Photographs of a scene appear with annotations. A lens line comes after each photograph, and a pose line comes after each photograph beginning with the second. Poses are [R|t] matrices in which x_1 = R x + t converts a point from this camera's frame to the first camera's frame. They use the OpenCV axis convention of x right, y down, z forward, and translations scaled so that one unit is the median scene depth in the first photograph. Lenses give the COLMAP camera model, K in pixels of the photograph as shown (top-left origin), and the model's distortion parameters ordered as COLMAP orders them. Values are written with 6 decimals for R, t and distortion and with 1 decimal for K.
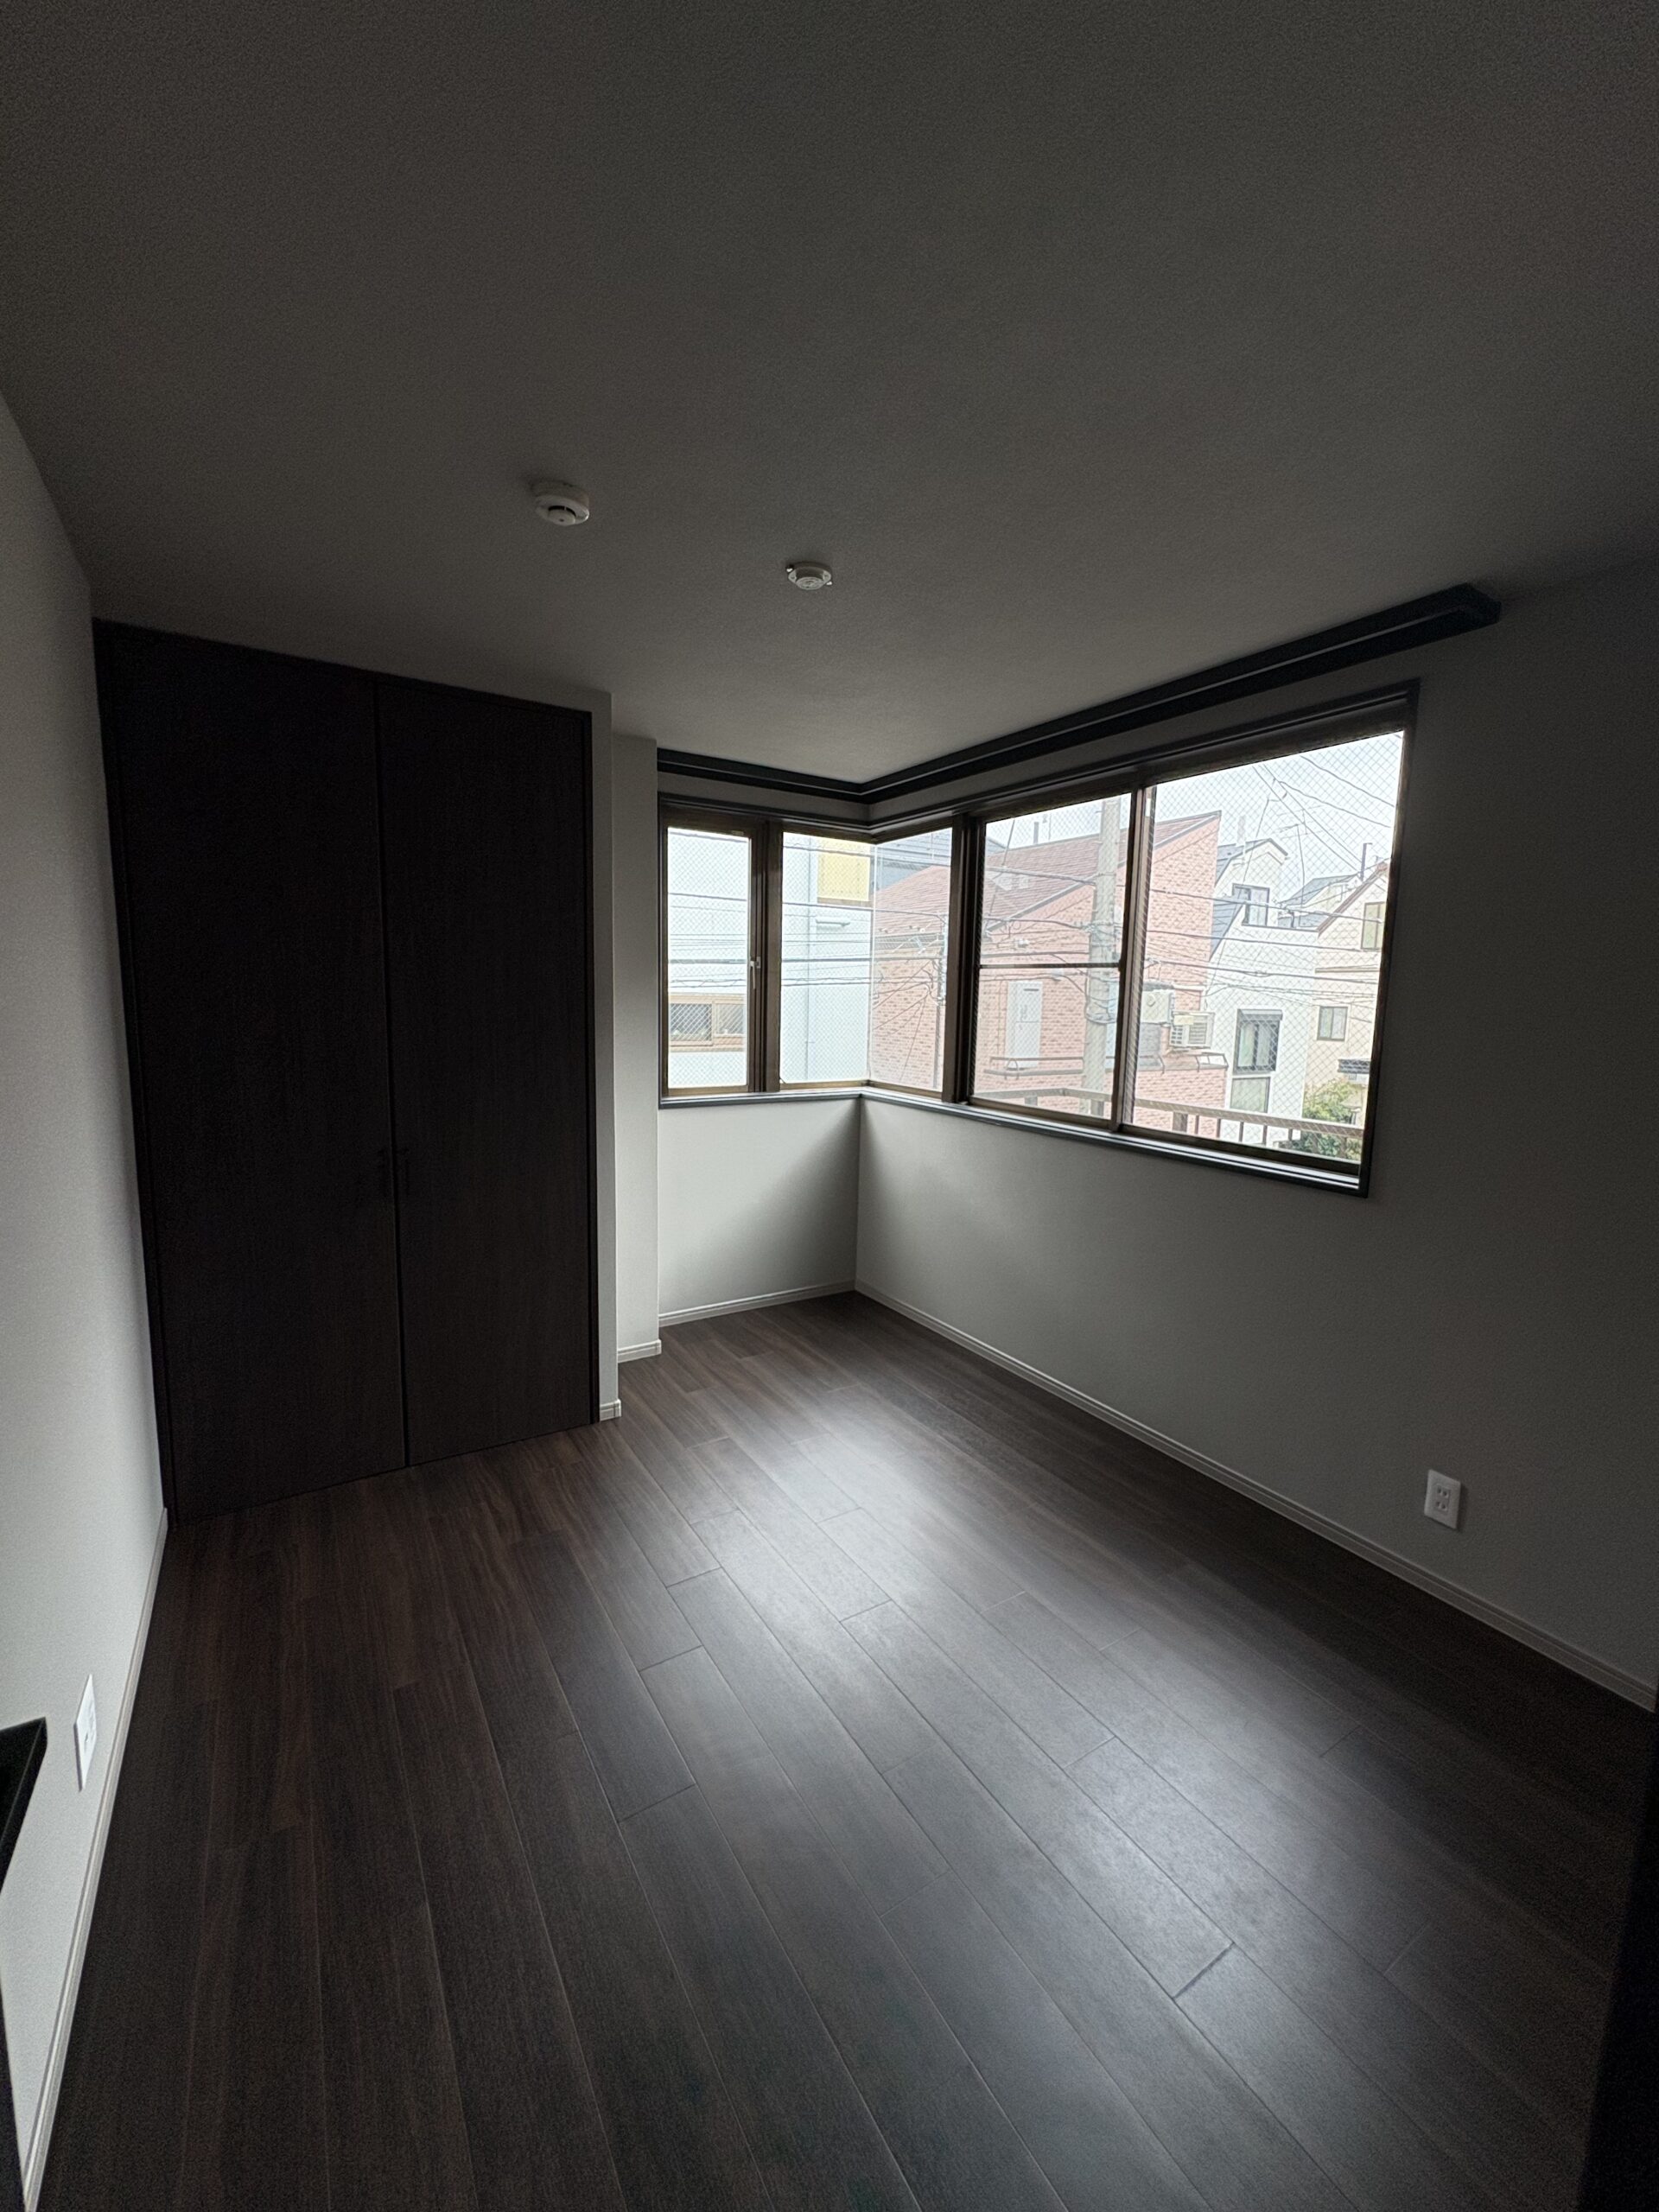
lens RADIAL K [[885.1, 0, 832.1], [0, 885.1, 1106.9], [0, 0, 1]] dist [-0.001730, 0.000948]
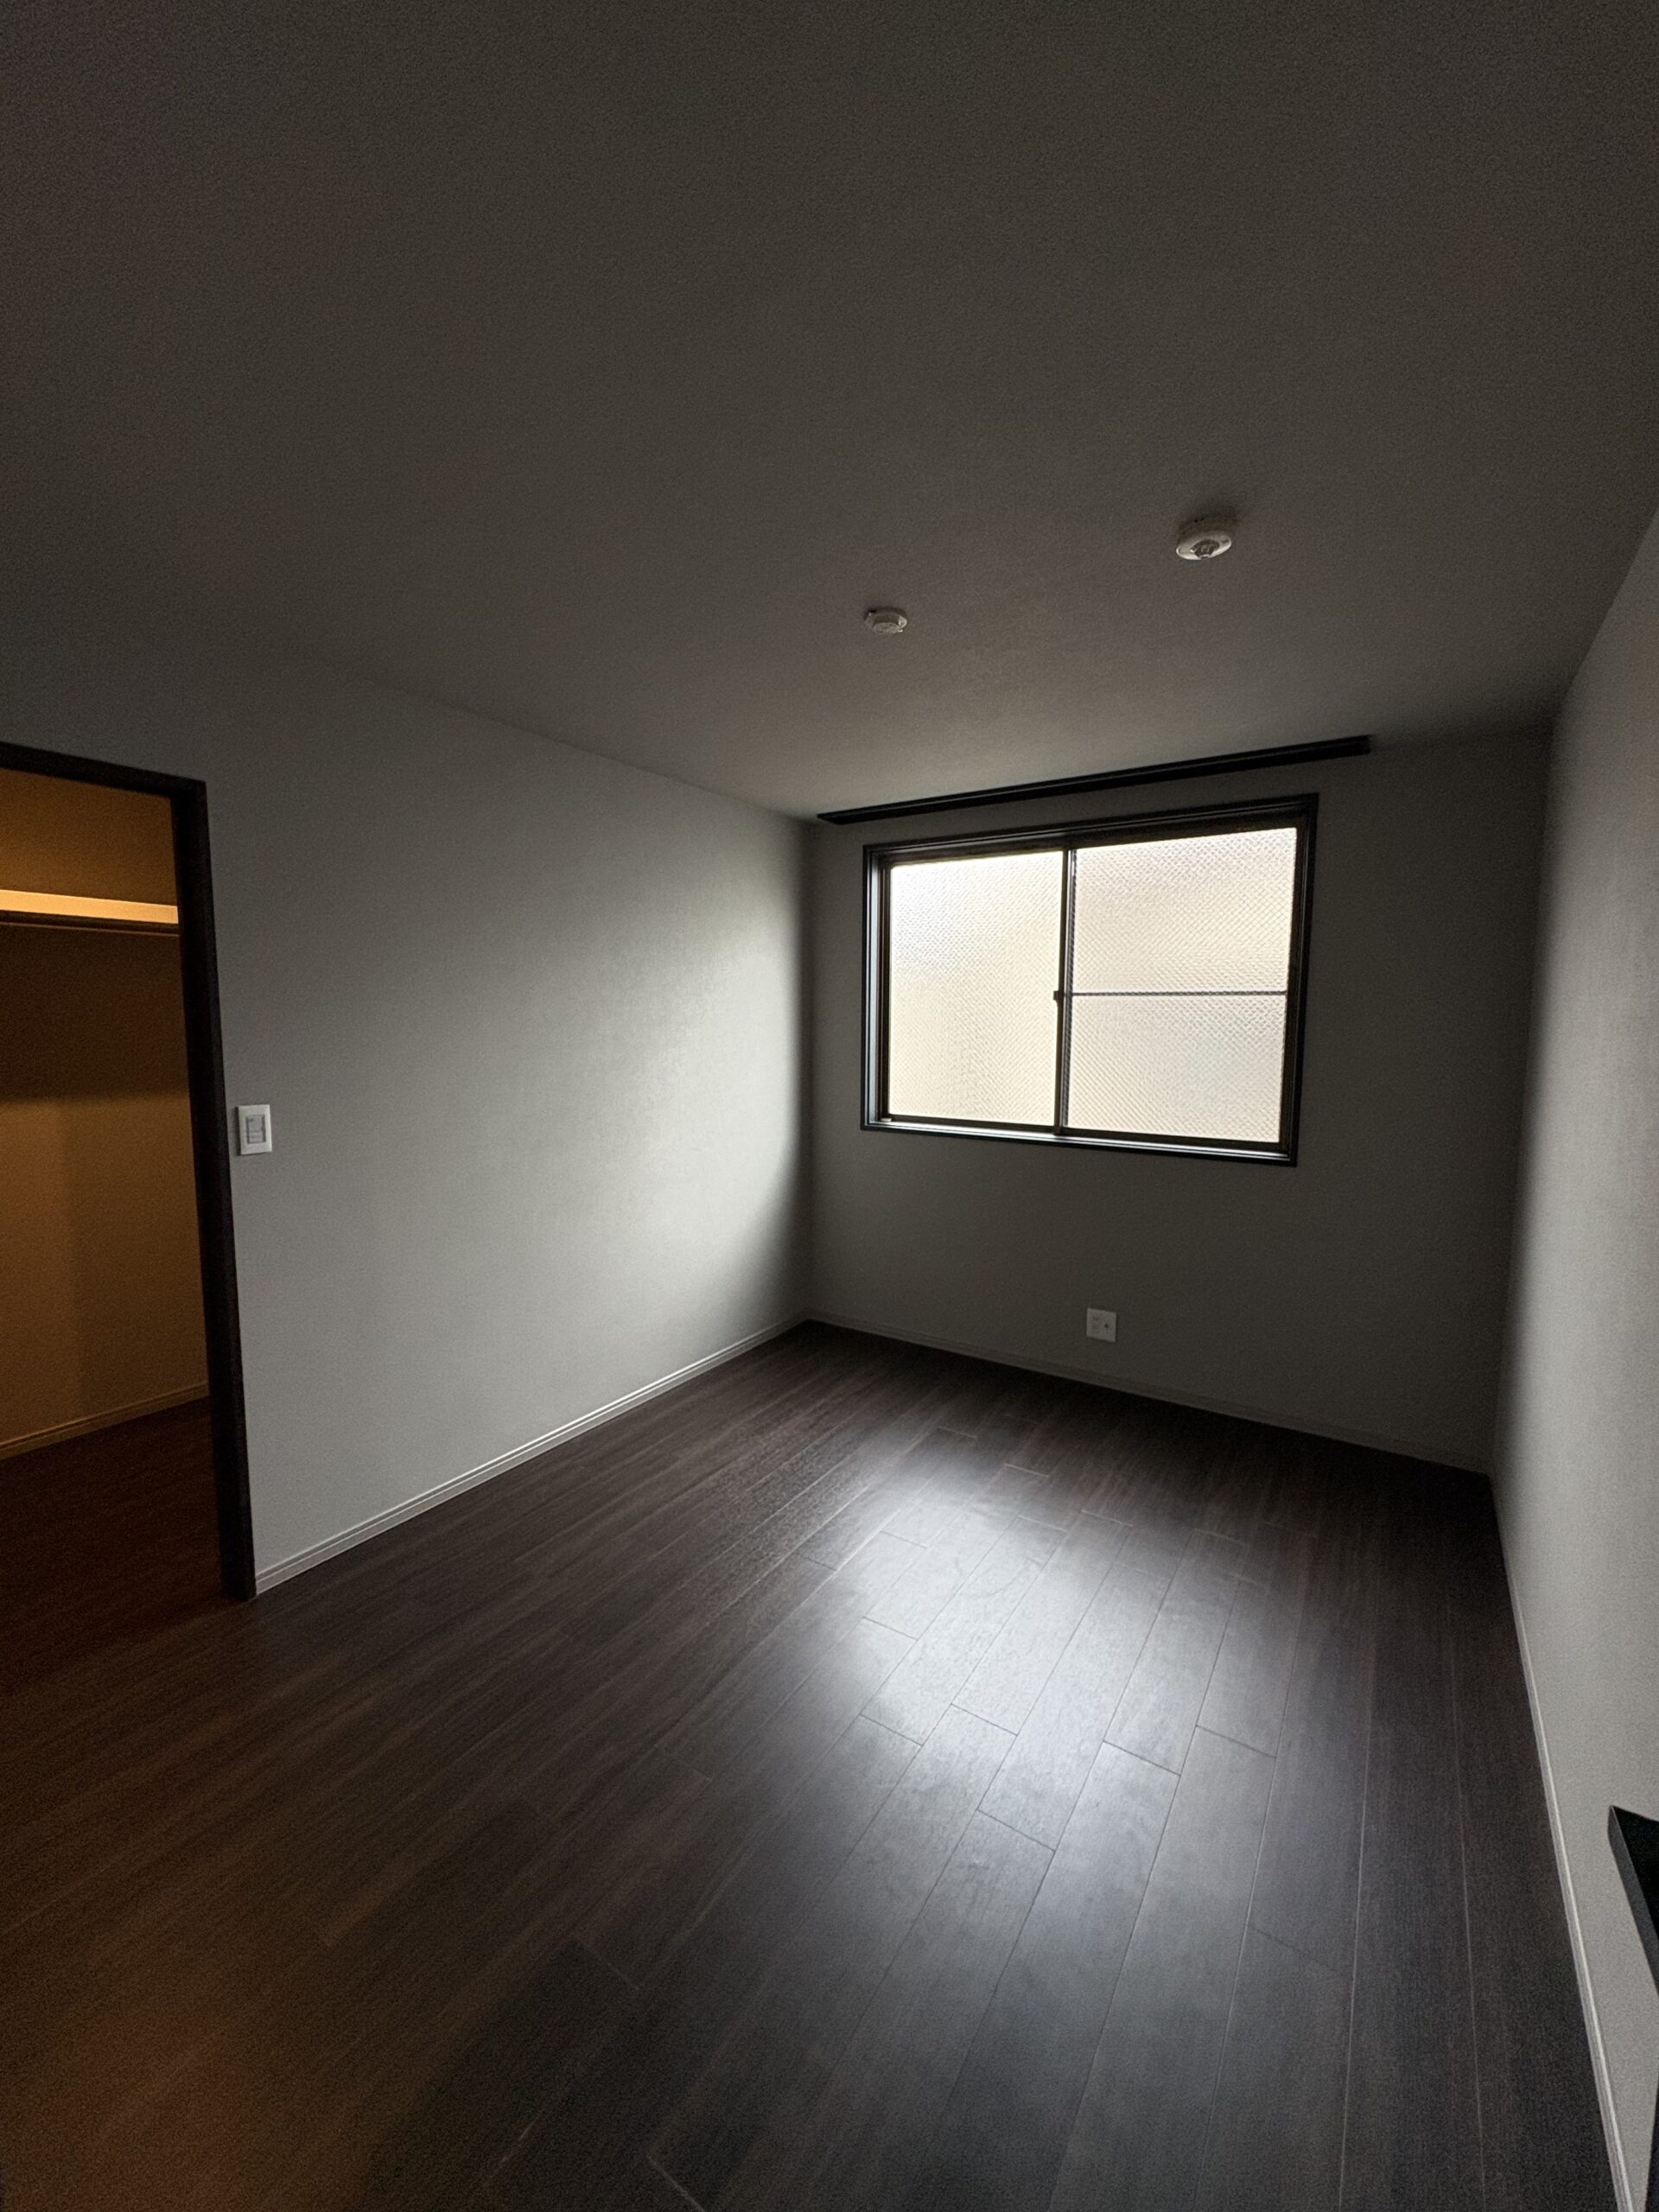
lens RADIAL K [[885.1, 0, 832.1], [0, 885.1, 1106.9], [0, 0, 1]] dist [-0.001730, 0.000948]
pose [[0.875787, -0.054123, 0.479654, -0.531210], [0.068175, 0.997602, -0.011911, -0.015542], [-0.477859, 0.043132, 0.877377, 0.112087]]
